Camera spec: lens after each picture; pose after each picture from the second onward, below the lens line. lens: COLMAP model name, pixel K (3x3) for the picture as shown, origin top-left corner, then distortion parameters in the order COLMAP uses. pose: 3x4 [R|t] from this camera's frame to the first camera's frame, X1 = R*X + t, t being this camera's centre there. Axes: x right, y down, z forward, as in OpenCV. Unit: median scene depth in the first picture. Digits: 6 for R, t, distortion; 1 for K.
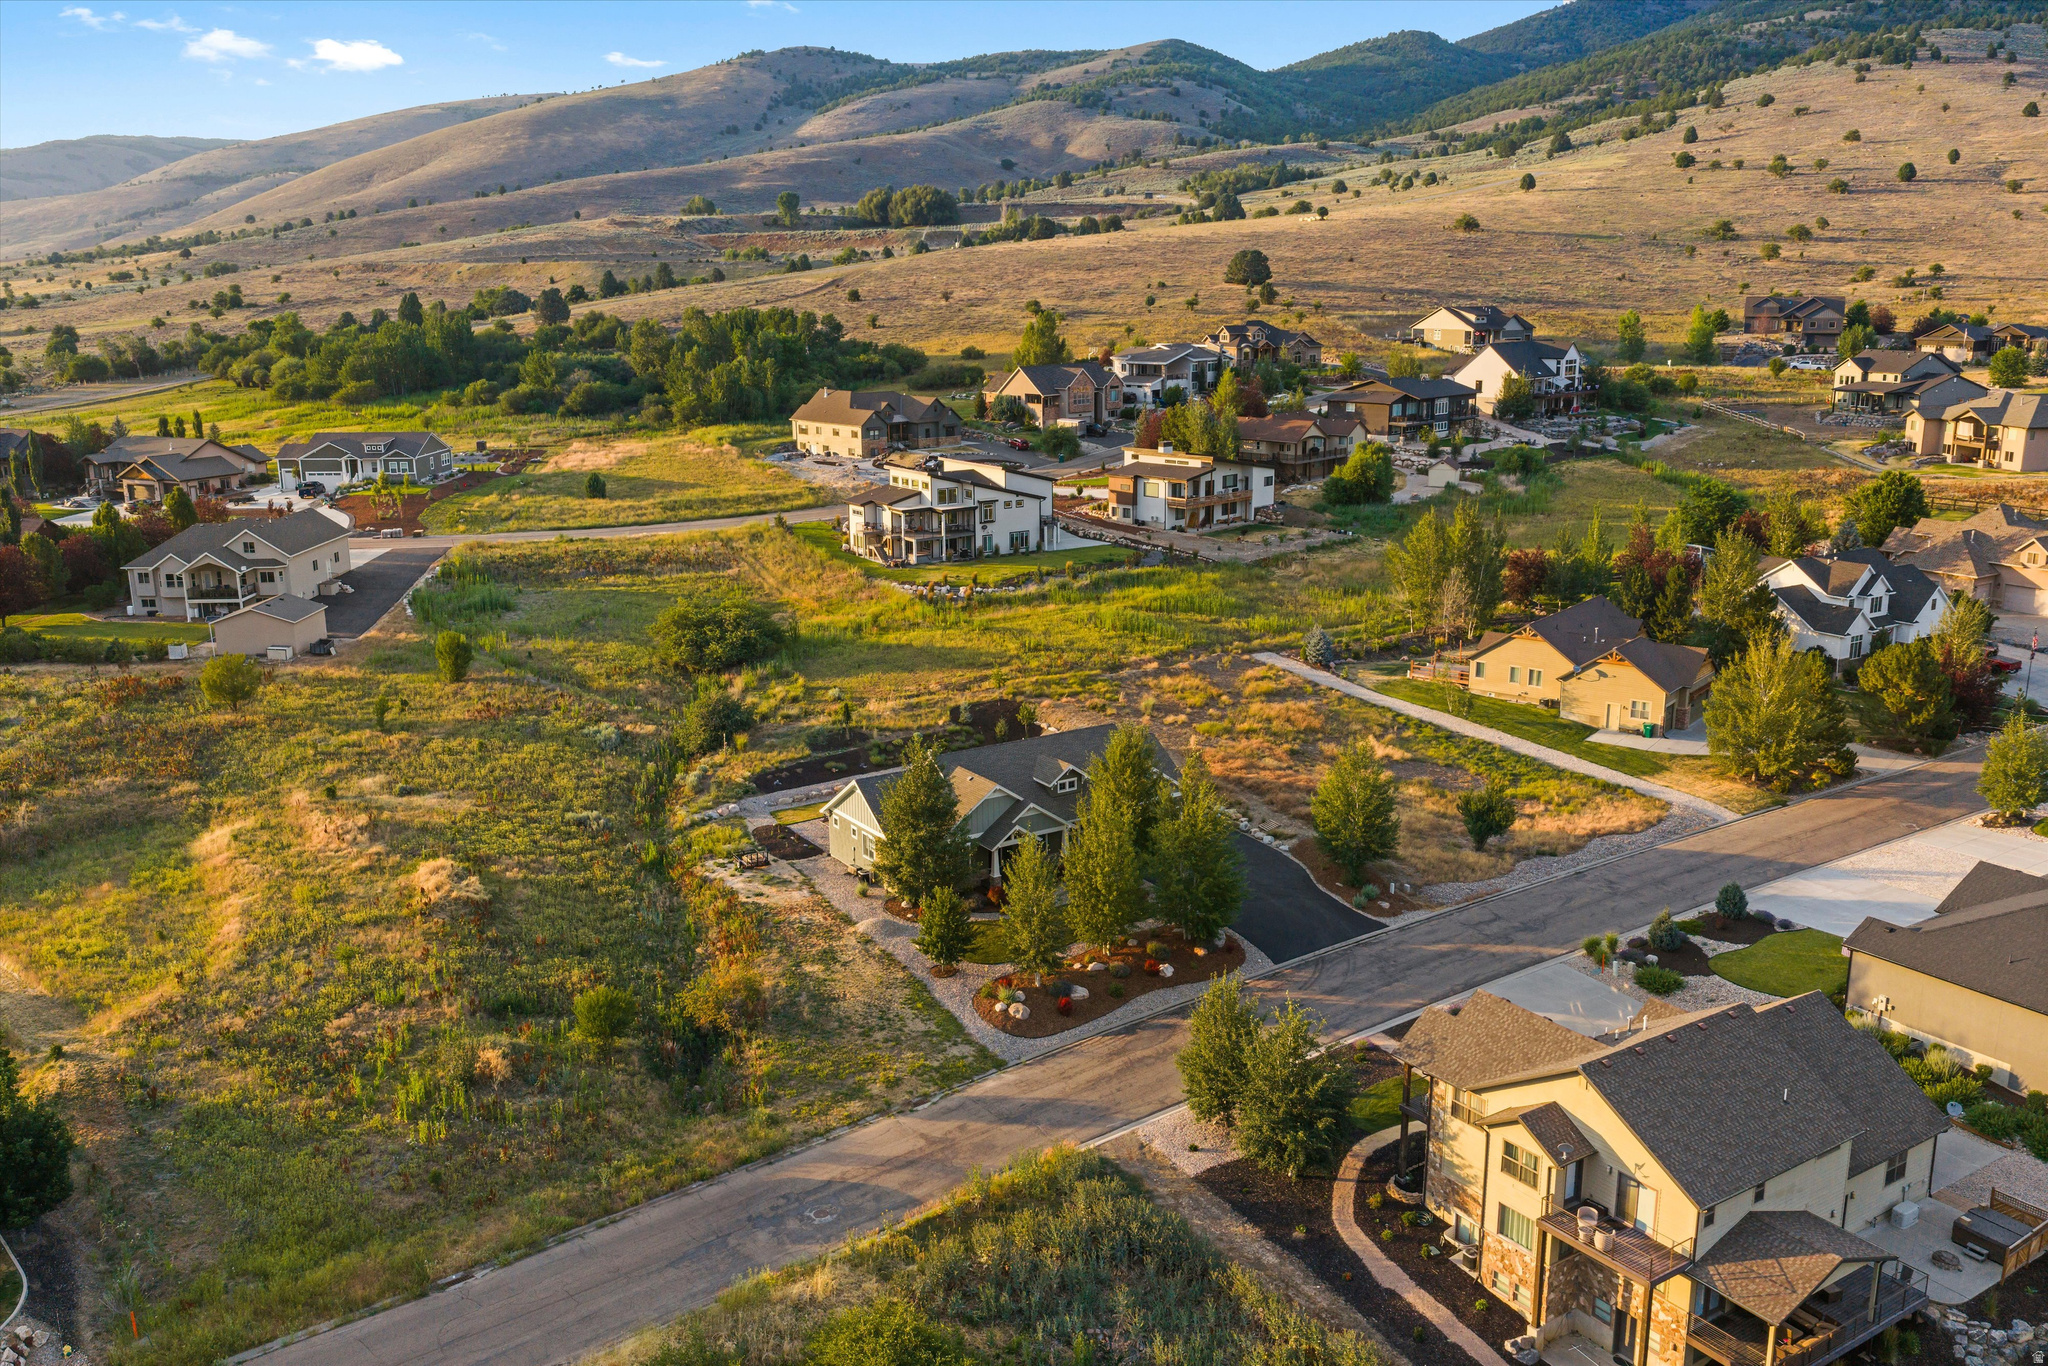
lens RADIAL K [[1692.5, 0, 1030.2], [0, 1692.5, 685.2], [0, 0, 1]] dist [0.020388, -0.036461]
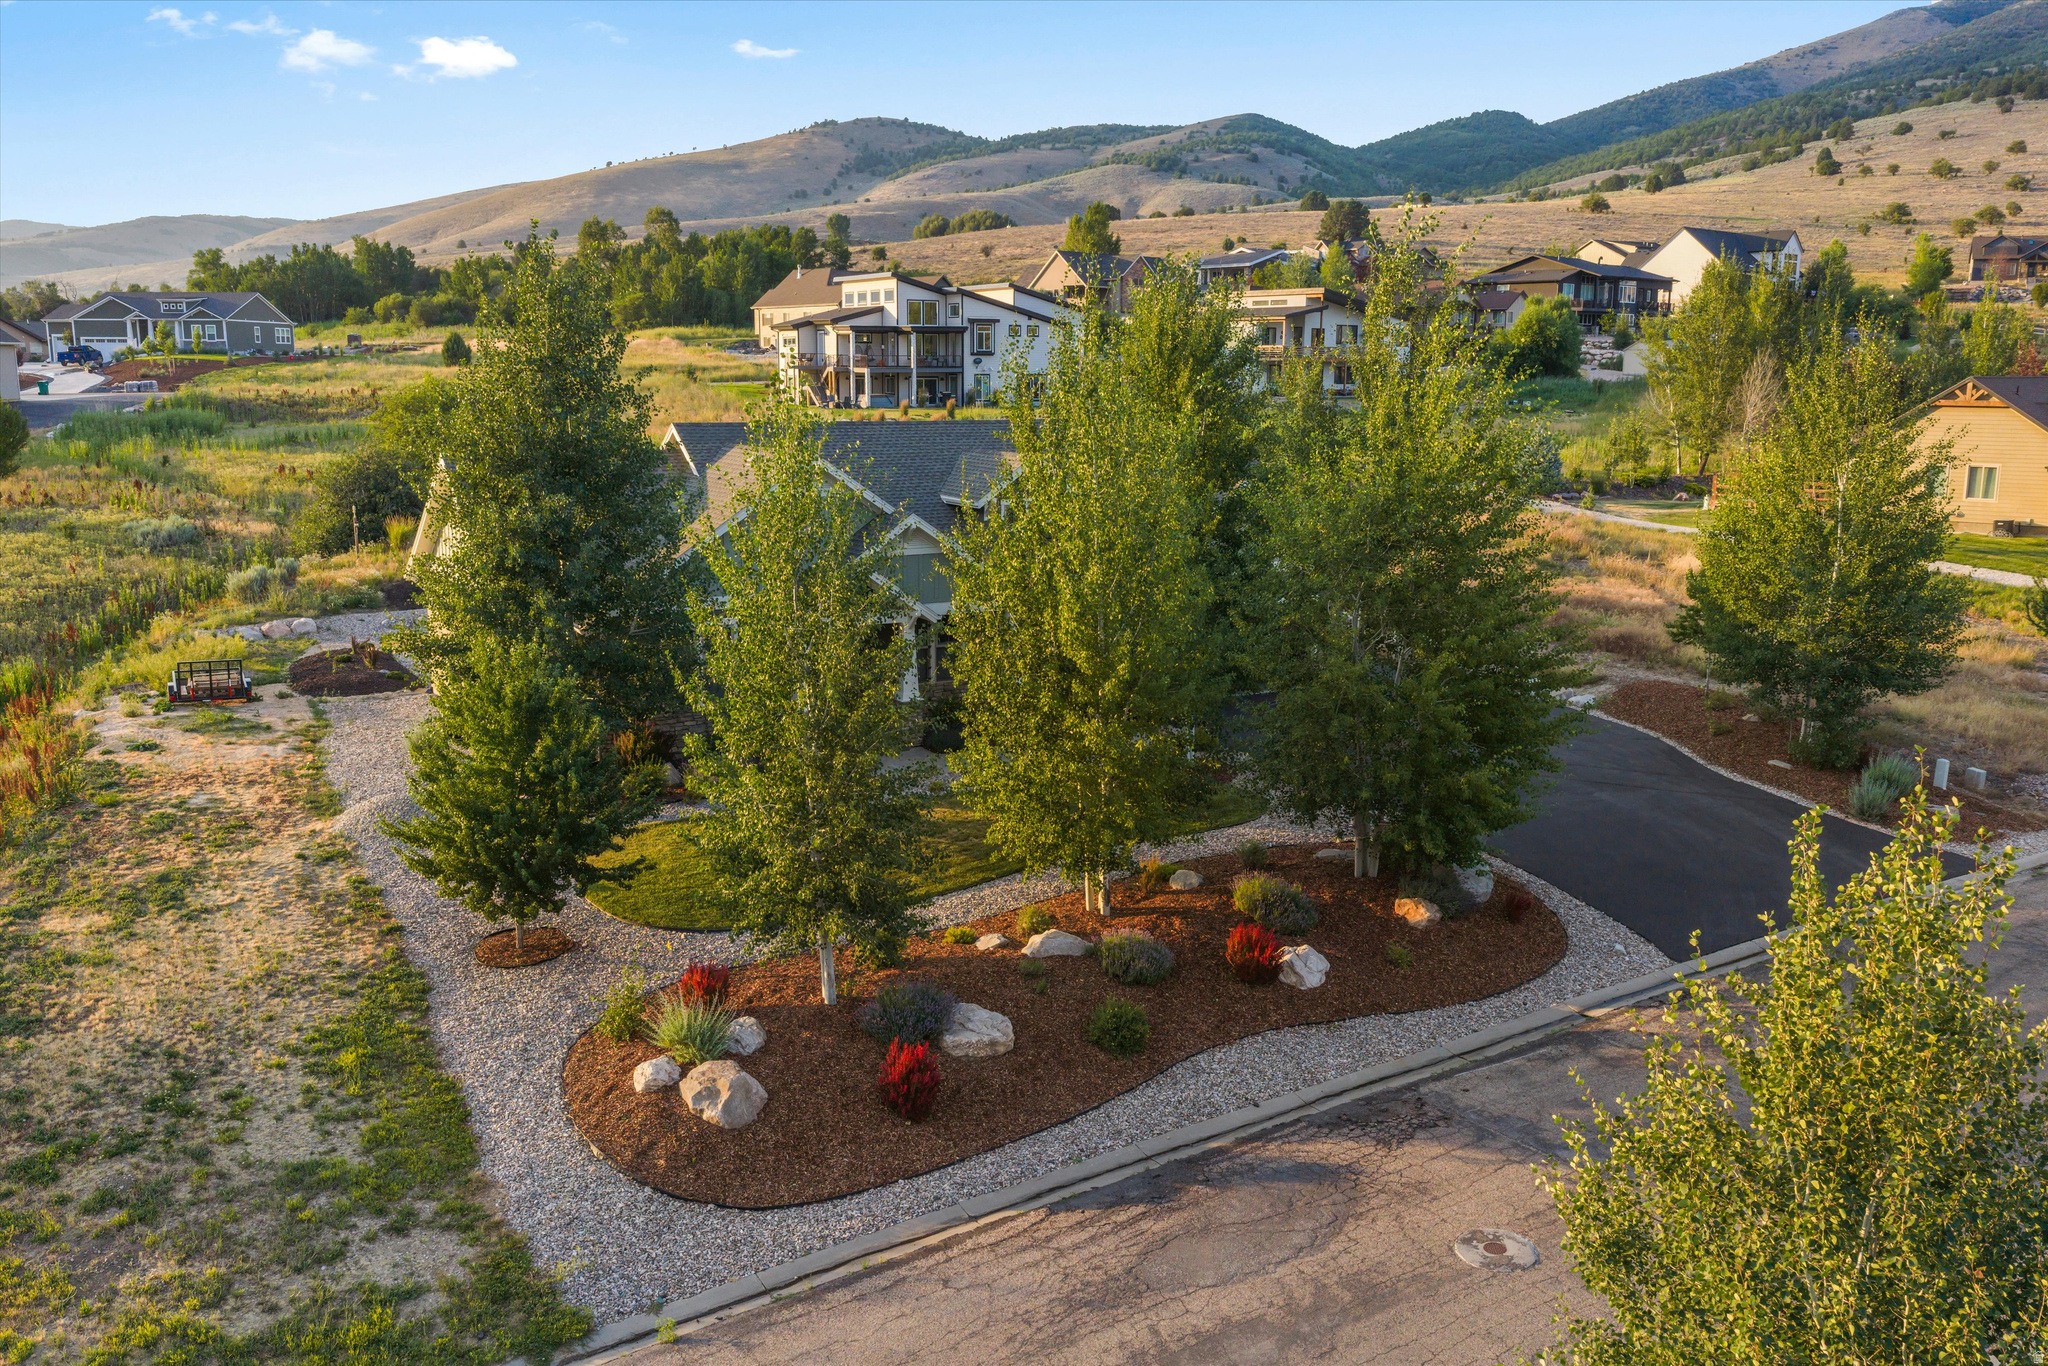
lens RADIAL K [[1692.5, 0, 1030.2], [0, 1692.5, 685.2], [0, 0, 1]] dist [0.020388, -0.036461]
pose [[0.998984, 0.022004, -0.039318, 0.022044], [-0.024119, 0.998242, -0.054138, 0.067707], [0.038058, 0.055031, 0.997759, 0.350354]]
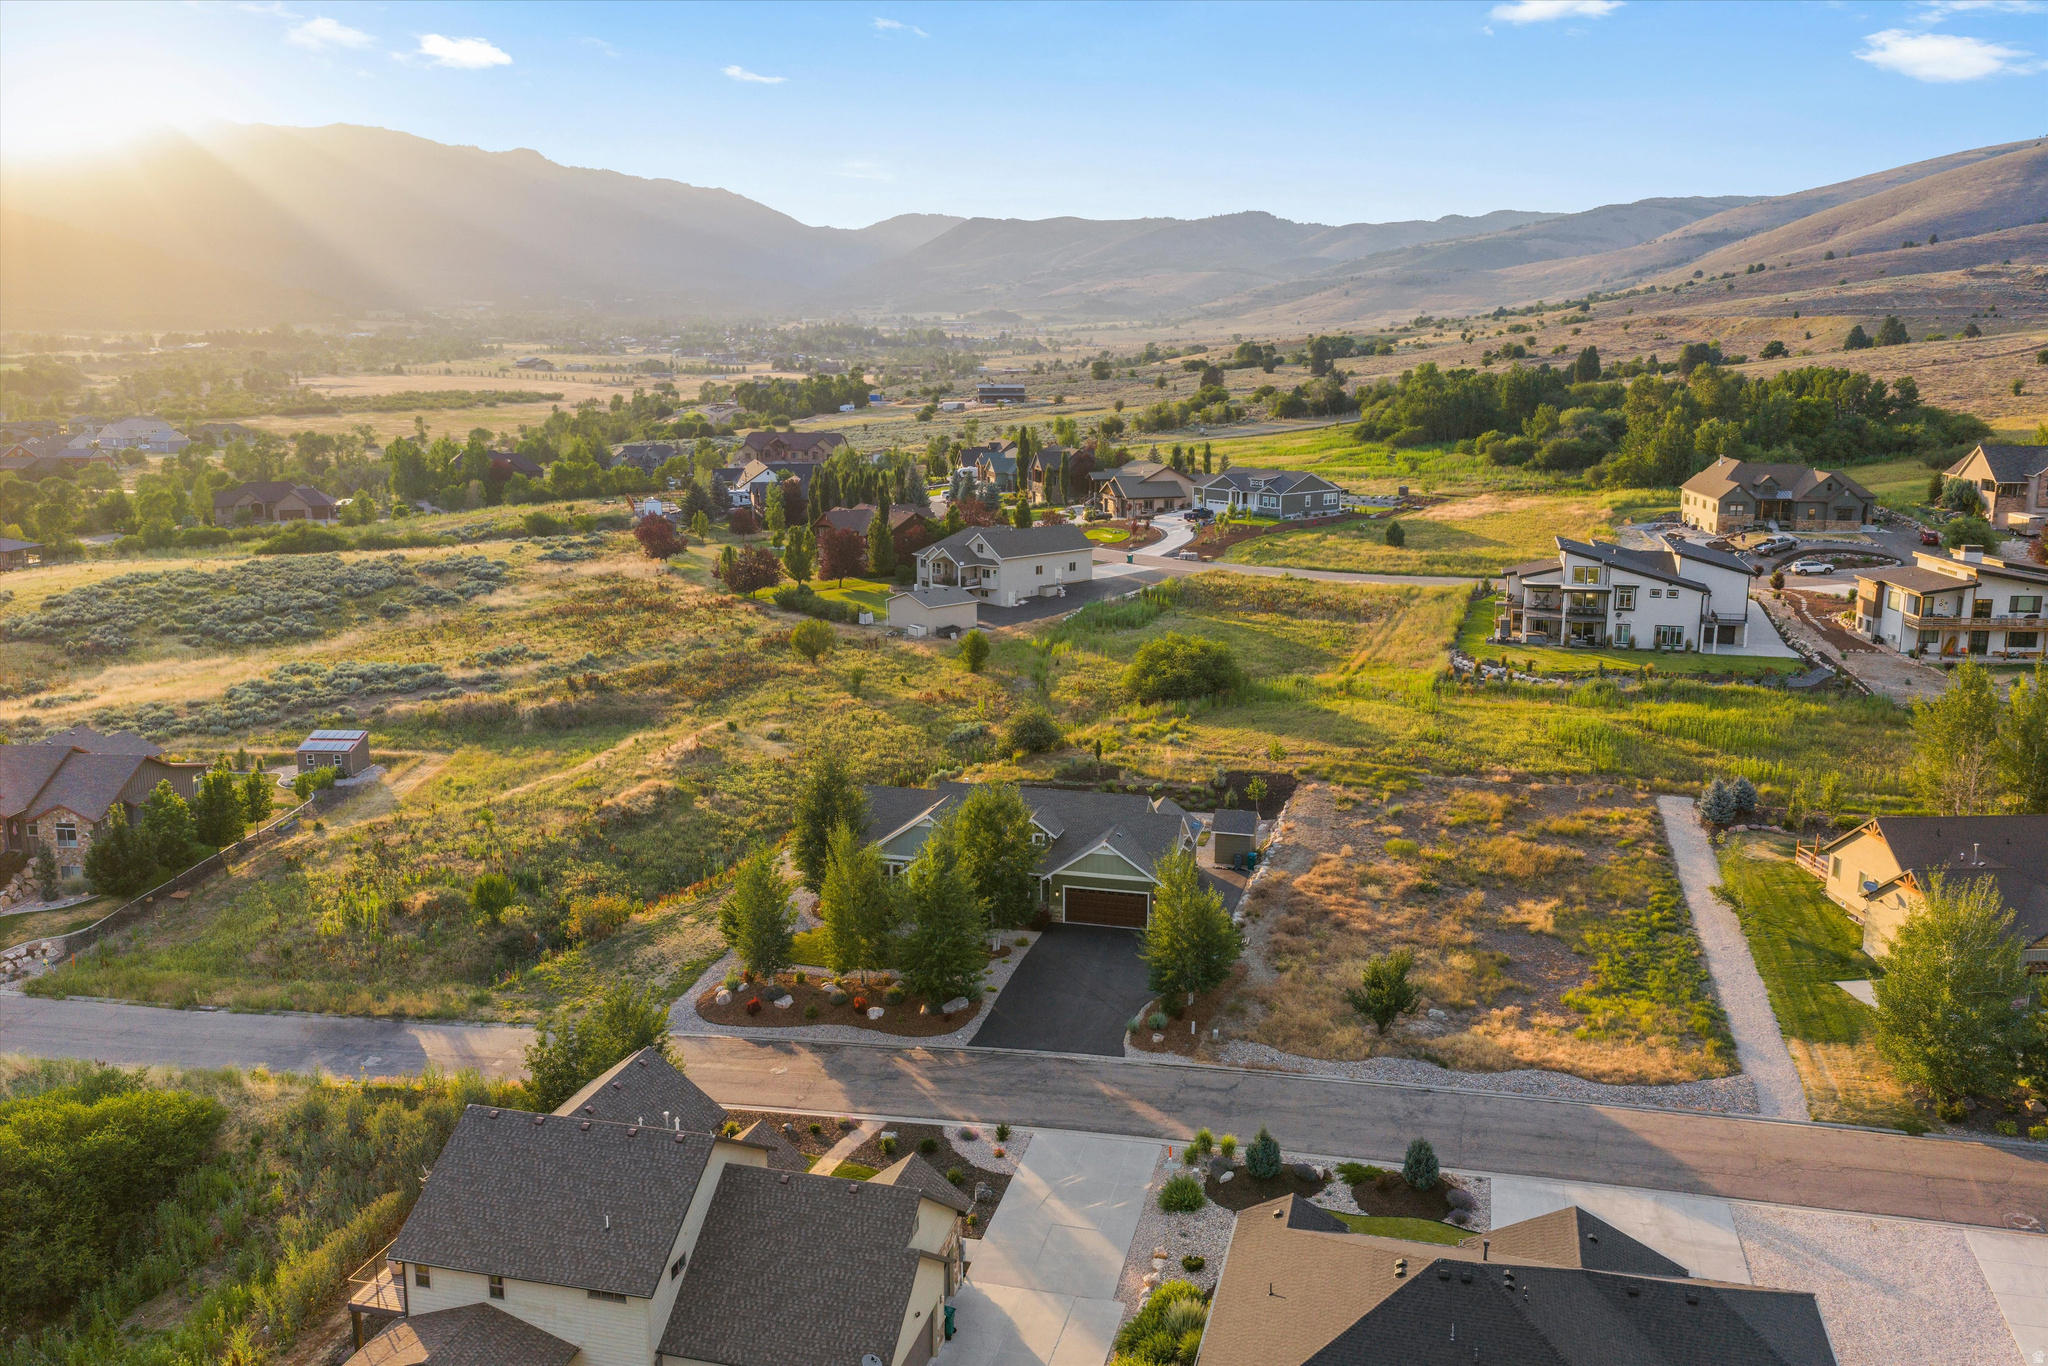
lens RADIAL K [[1692.5, 0, 1030.2], [0, 1692.5, 685.2], [0, 0, 1]] dist [0.020388, -0.036461]
pose [[0.671350, 0.160163, -0.723628, 0.414480], [-0.181572, 0.982160, 0.048930, -0.044622], [0.718555, 0.098541, 0.688454, 0.171076]]
